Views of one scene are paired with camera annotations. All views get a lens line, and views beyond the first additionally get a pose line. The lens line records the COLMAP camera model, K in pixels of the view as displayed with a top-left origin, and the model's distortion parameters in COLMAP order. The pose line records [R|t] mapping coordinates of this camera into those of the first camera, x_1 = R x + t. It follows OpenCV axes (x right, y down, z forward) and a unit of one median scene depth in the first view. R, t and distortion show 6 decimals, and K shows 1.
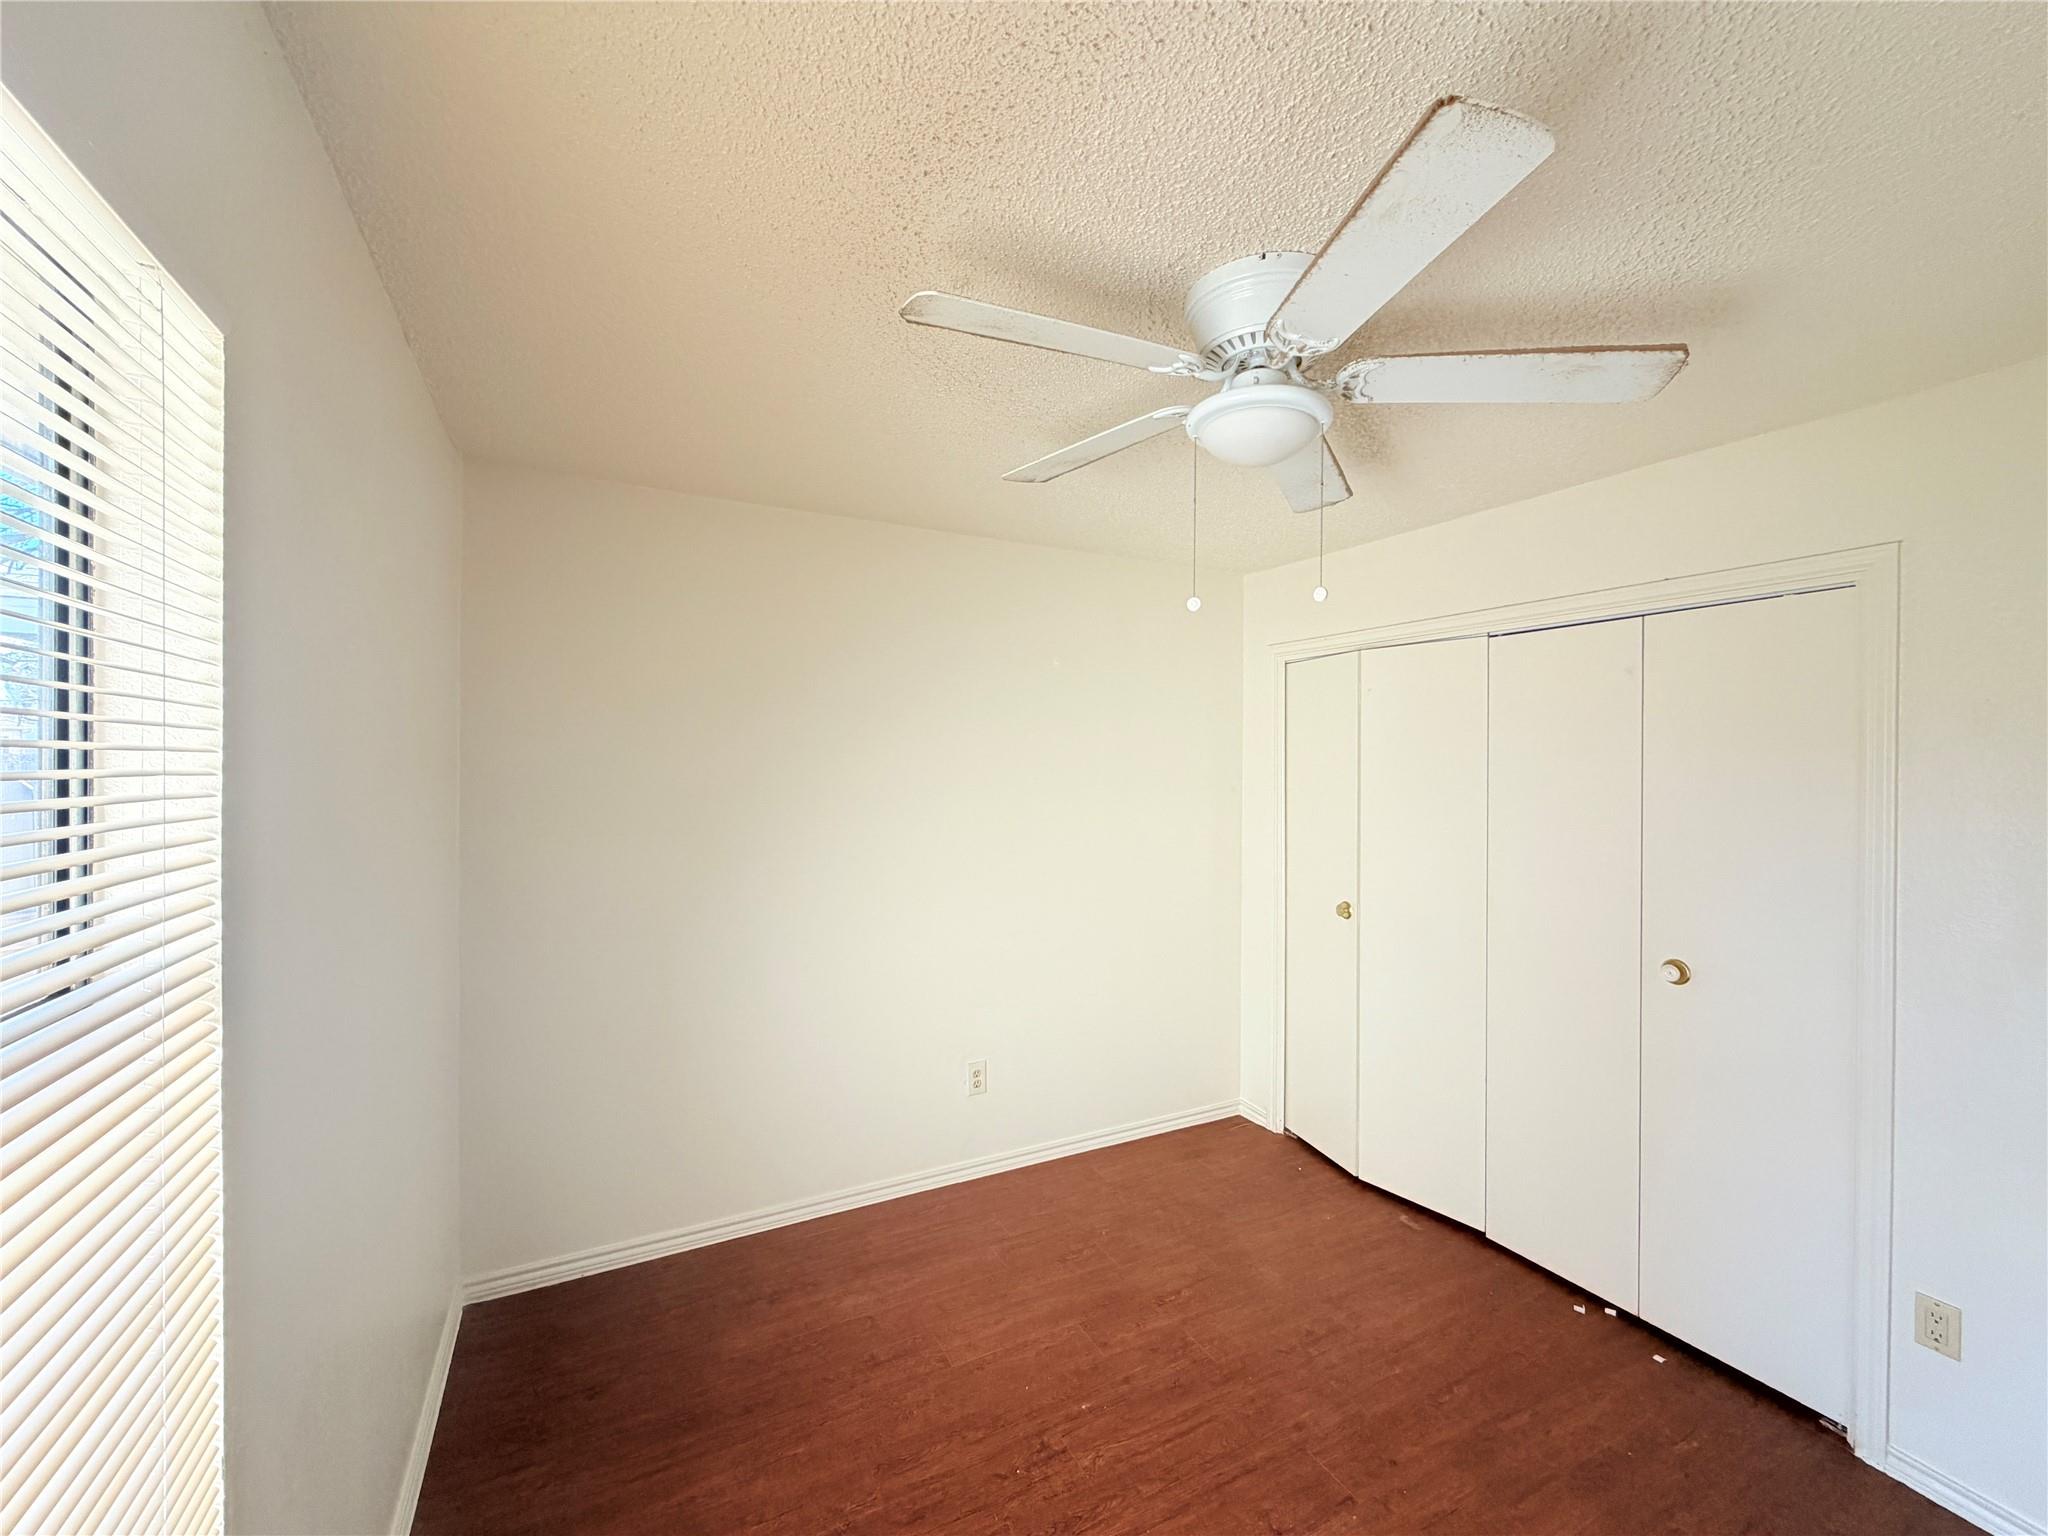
lens RADIAL K [[818.1, 0, 1019.7], [0, 818.1, 769.7], [0, 0, 1]] dist [0.000038, 0.000299]
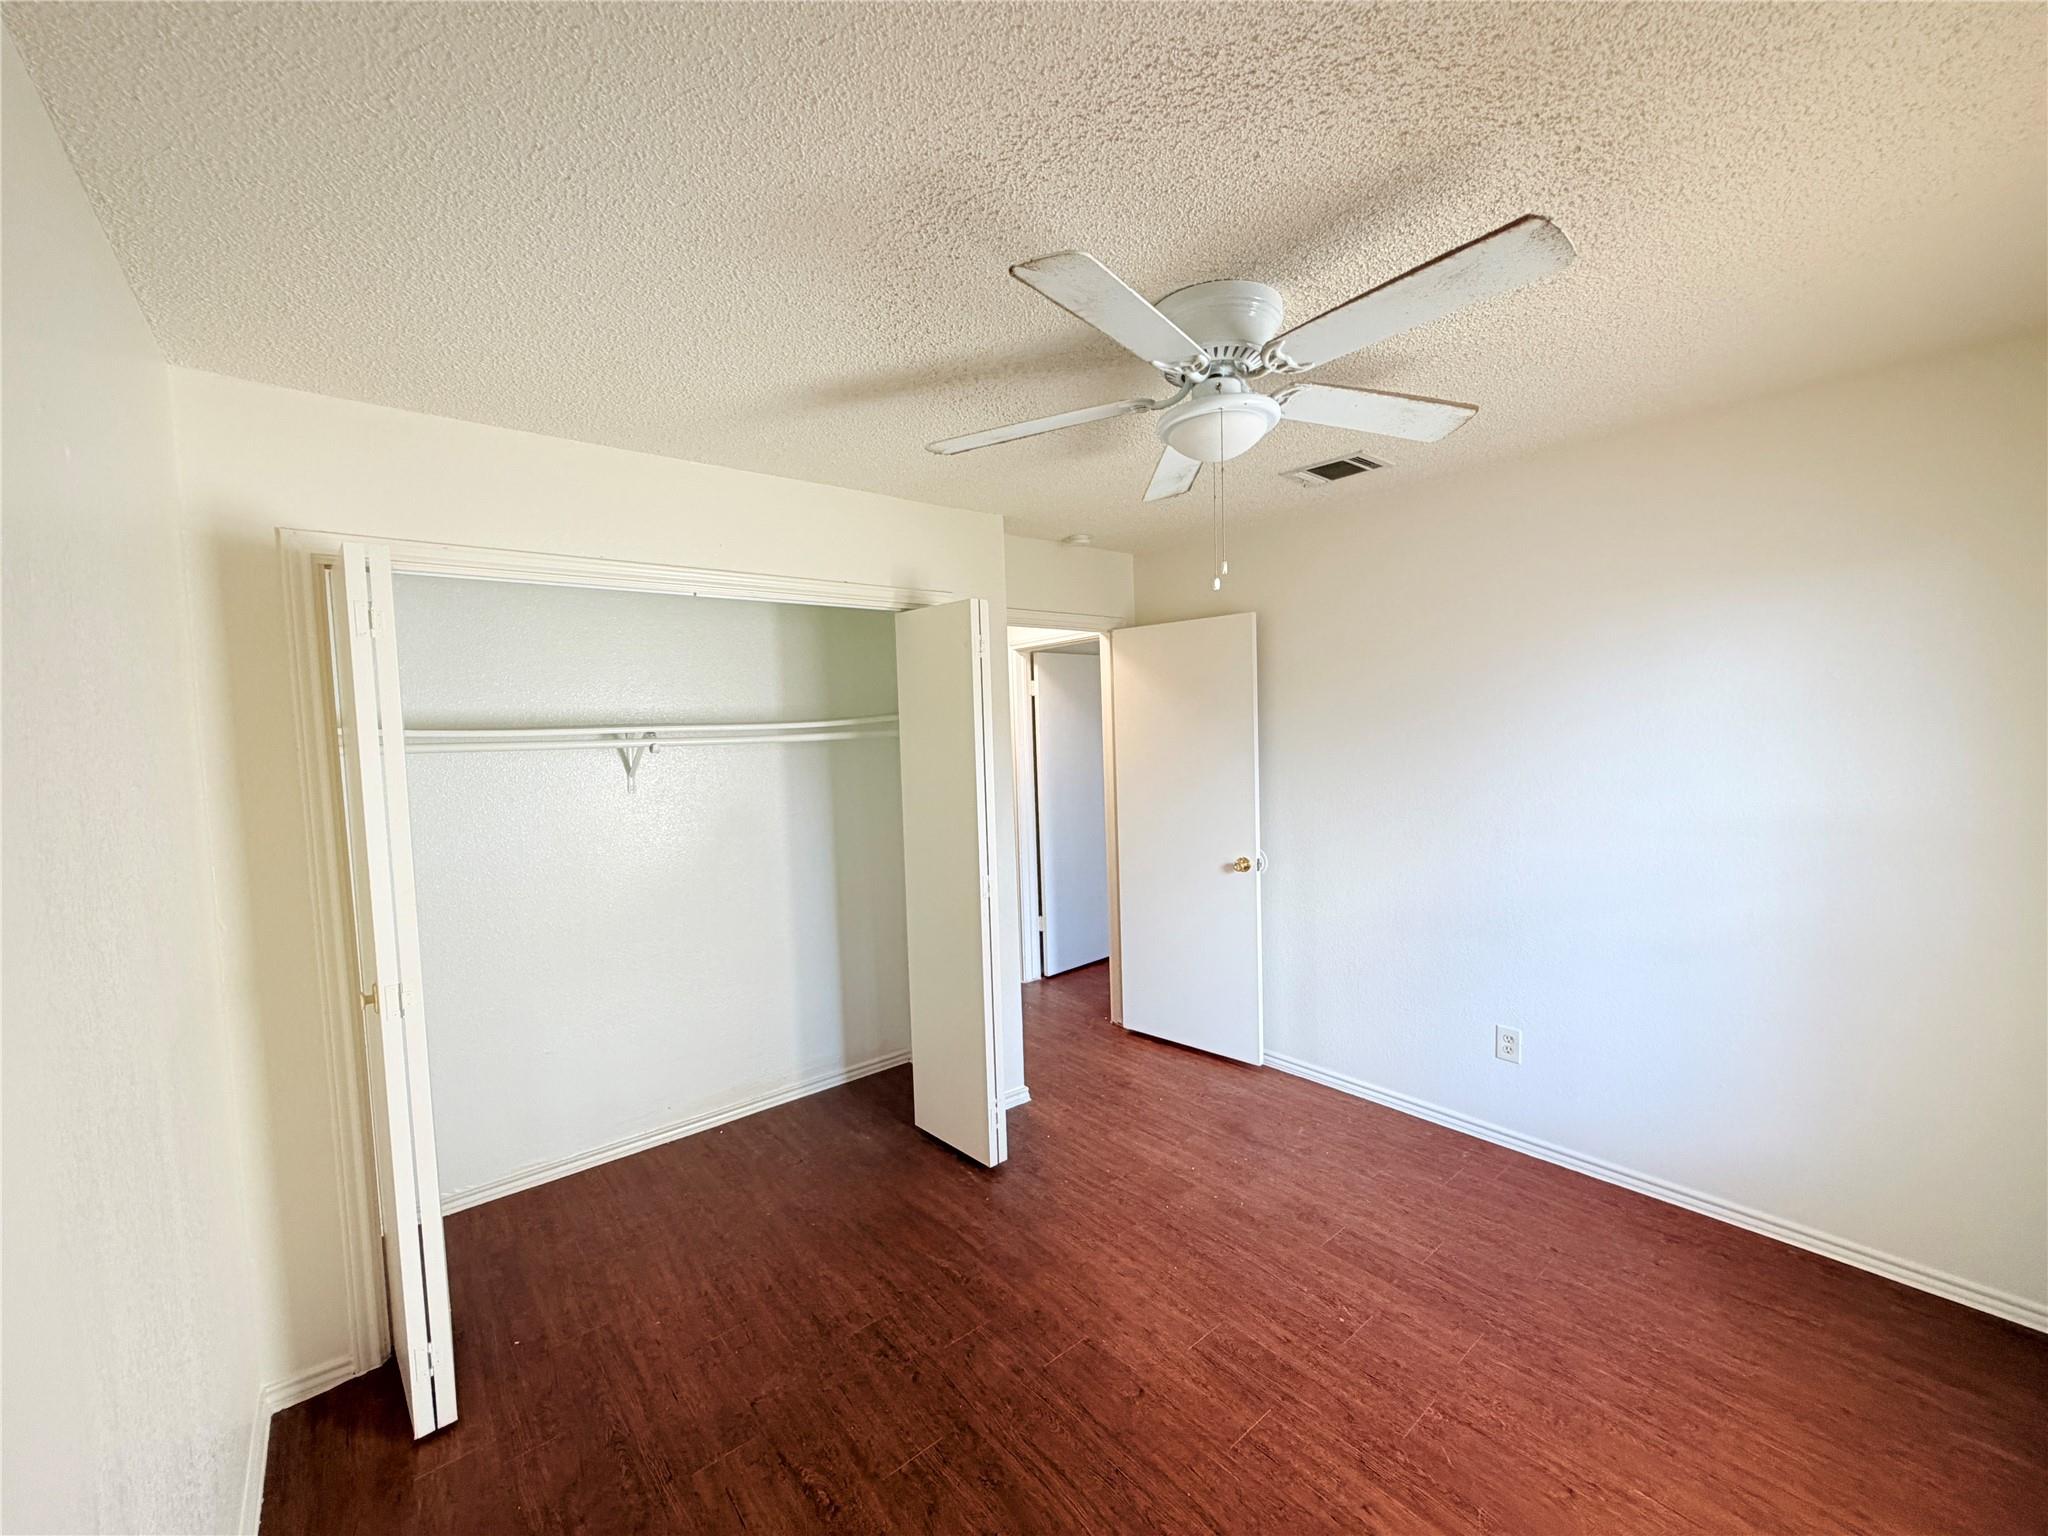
lens RADIAL K [[818.1, 0, 1019.7], [0, 818.1, 769.7], [0, 0, 1]] dist [0.000038, 0.000299]
pose [[-0.211829, -0.060535, 0.975430, -0.571725], [0.037738, 0.996829, 0.070059, -0.021404], [-0.976578, 0.051652, -0.208873, 1.086454]]
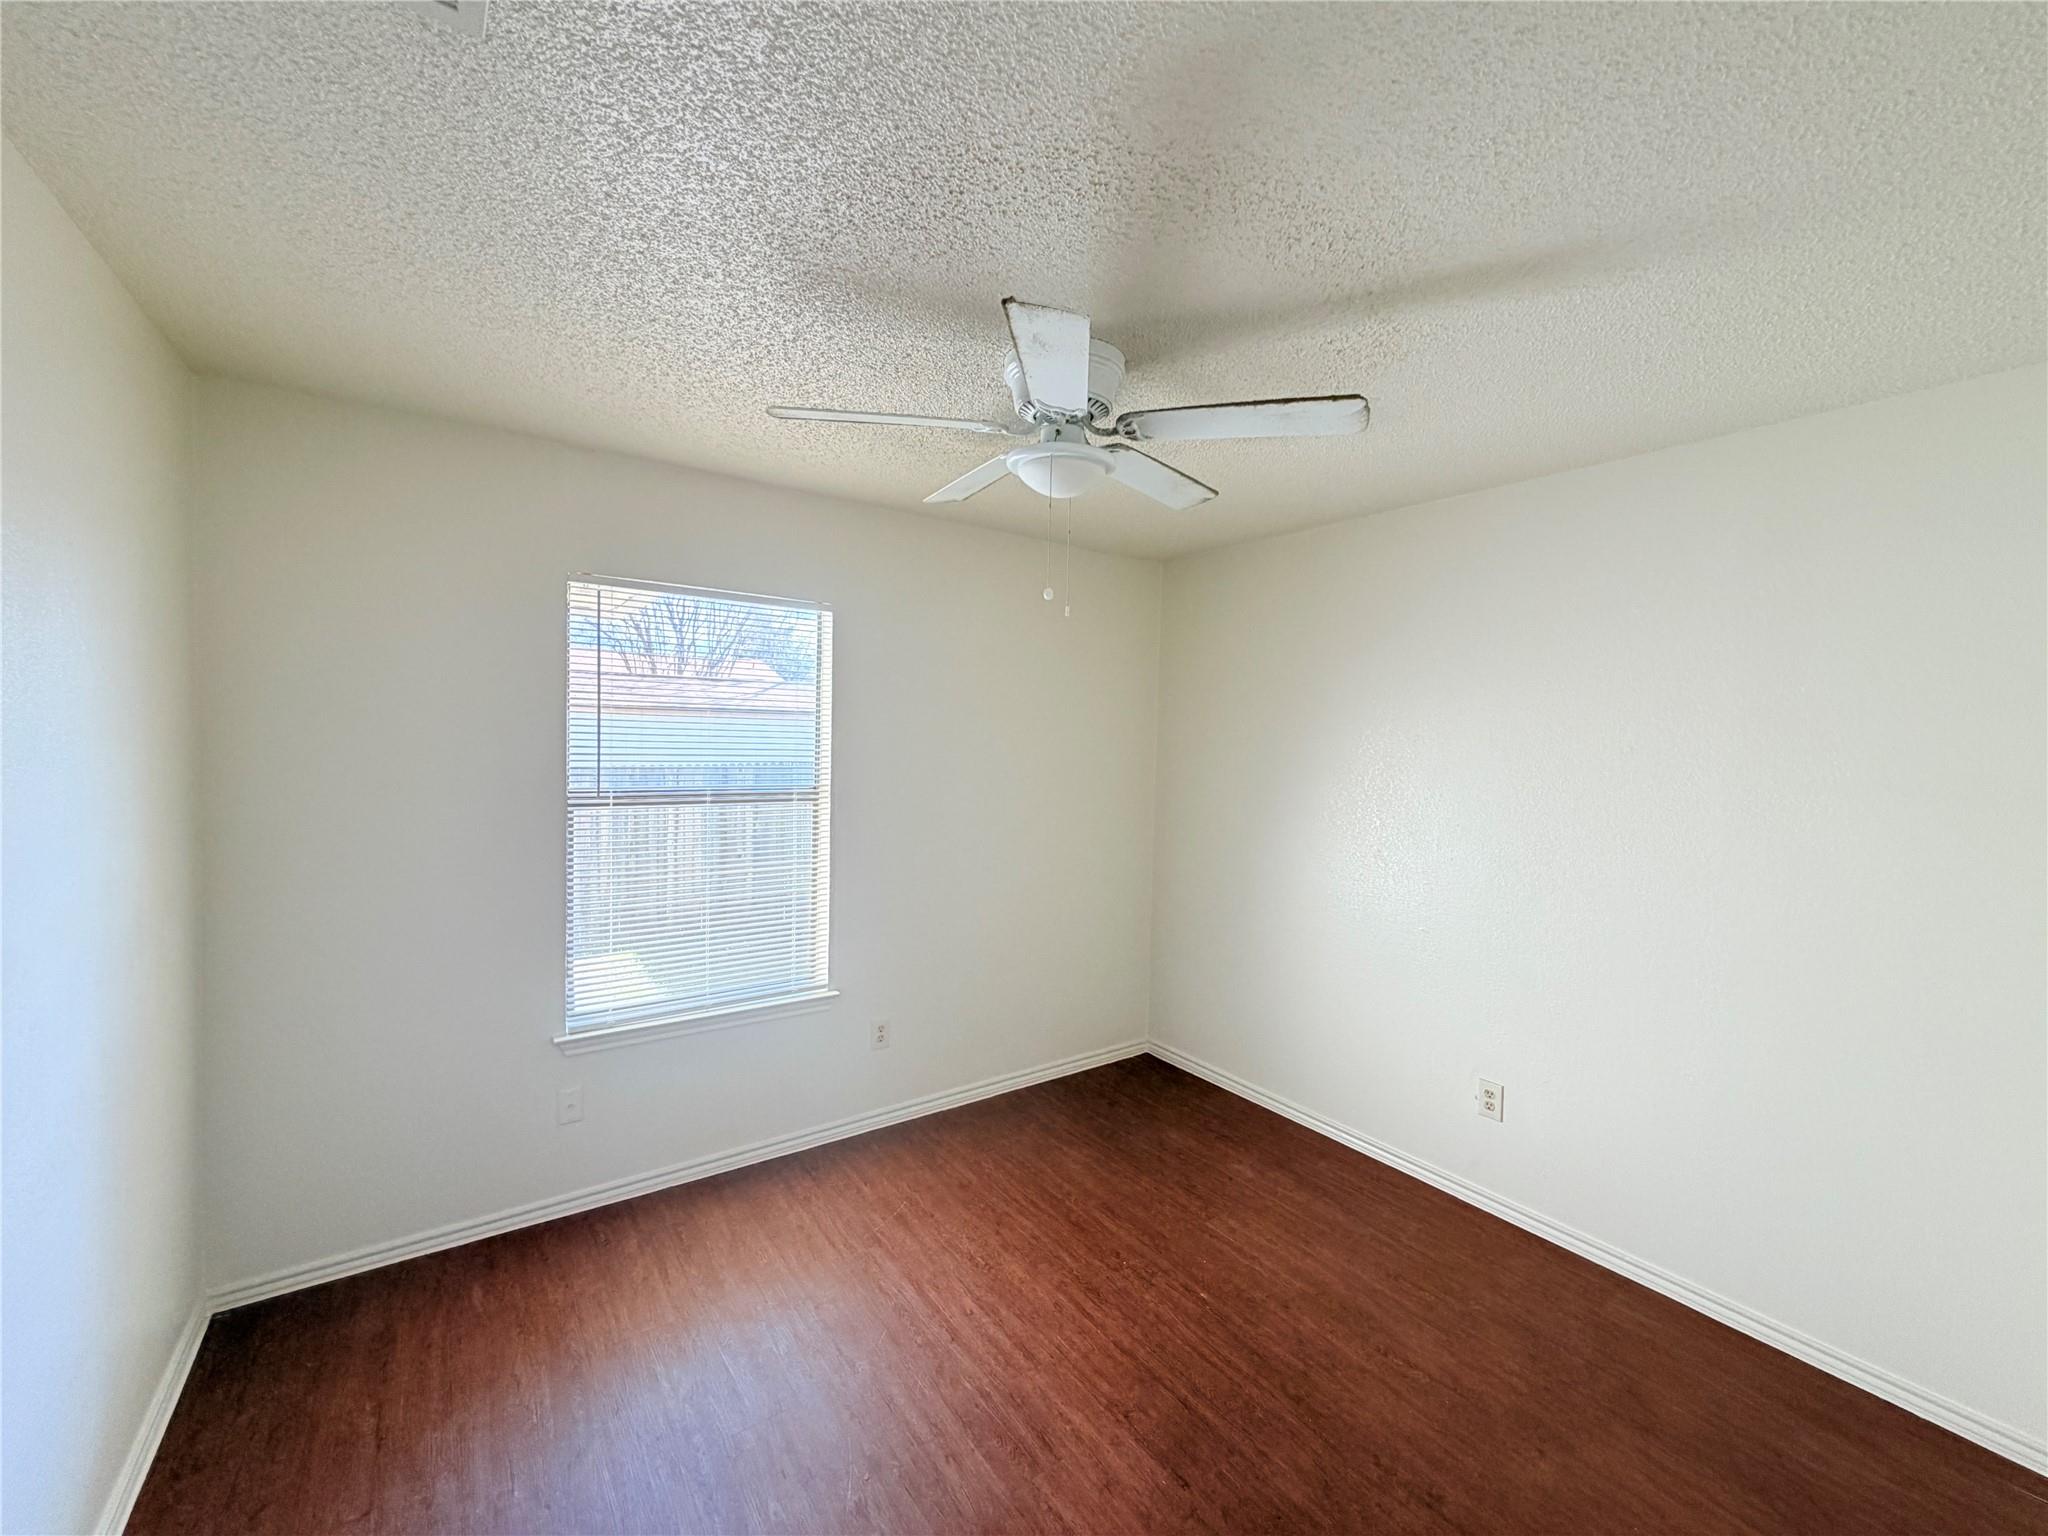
lens RADIAL K [[817.0, 0, 1016.1], [0, 817.0, 773.2], [0, 0, 1]] dist [0.001220, 0.000257]
pose [[0.125364, 0.040266, -0.991293, 1.101895], [-0.024973, 0.998988, 0.037420, 0.005572], [0.991796, 0.020065, 0.126243, 0.548844]]
